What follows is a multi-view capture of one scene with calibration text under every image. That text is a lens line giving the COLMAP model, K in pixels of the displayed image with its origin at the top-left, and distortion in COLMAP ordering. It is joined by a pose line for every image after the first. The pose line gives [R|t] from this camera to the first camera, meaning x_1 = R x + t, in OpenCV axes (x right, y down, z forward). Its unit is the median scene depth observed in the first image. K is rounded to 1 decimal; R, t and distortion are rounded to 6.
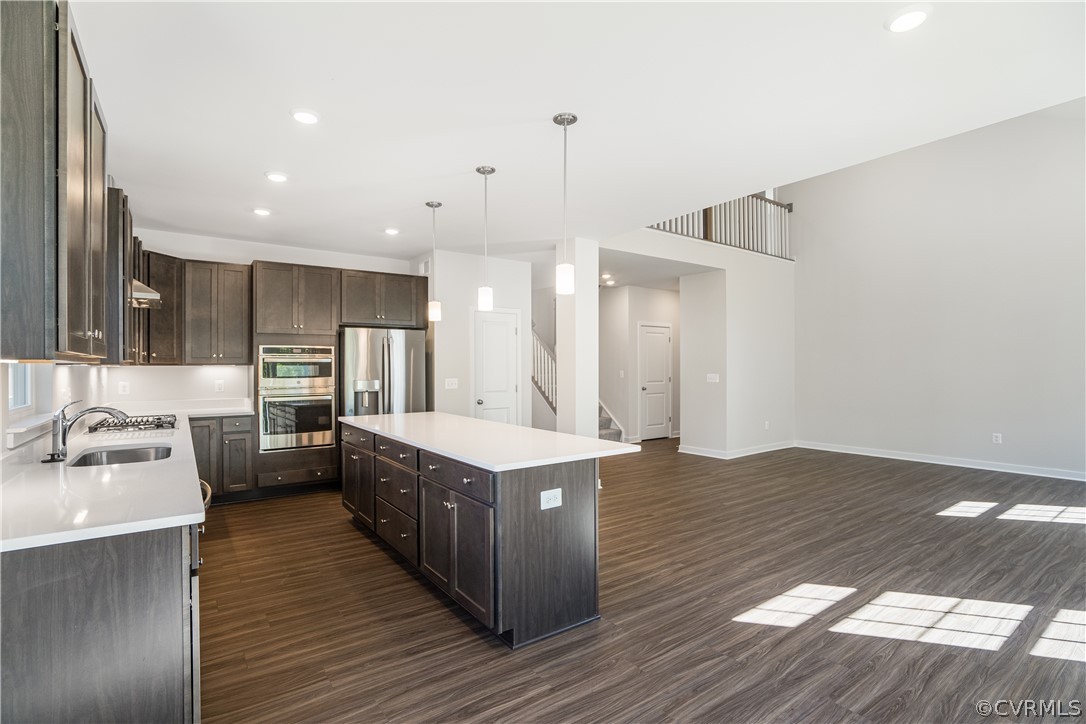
lens RADIAL K [[514.1, 0, 543.7], [0, 514.1, 368.5], [0, 0, 1]] dist [-0.047492, 0.018136]
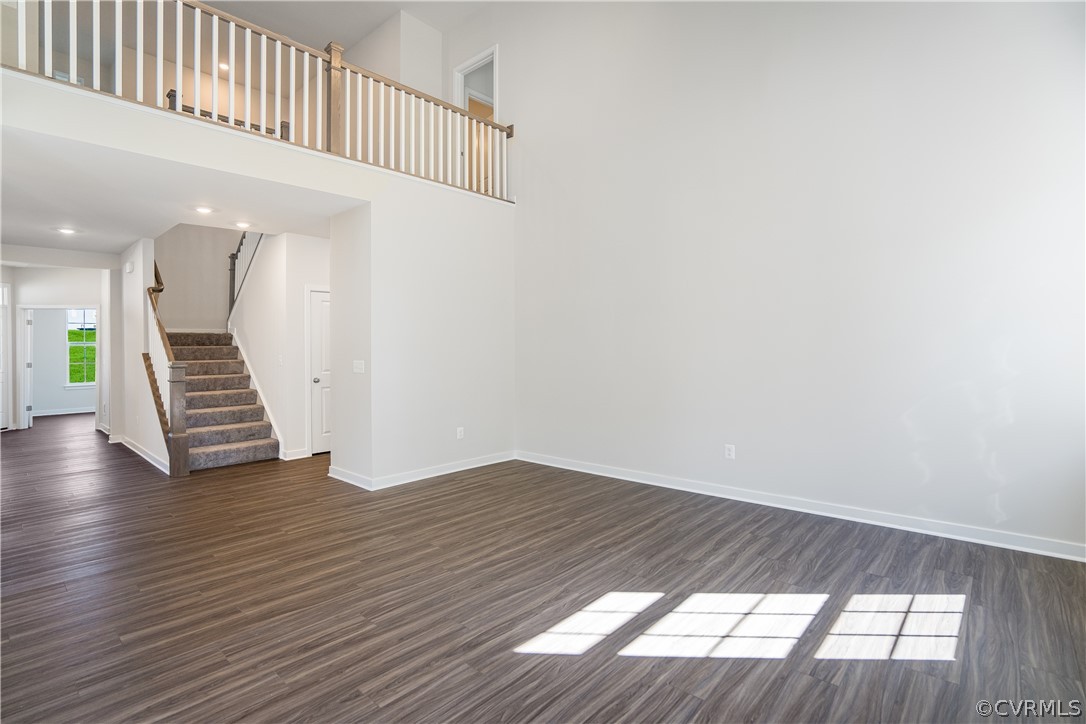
lens RADIAL K [[526.5, 0, 533.1], [0, 526.5, 359.3], [0, 0, 1]] dist [-0.062390, 0.029730]
pose [[0.976979, -0.005331, 0.213267, 0.236846], [0.002073, 0.999878, 0.015500, -0.000580], [-0.213324, -0.014701, 0.976871, 0.171159]]
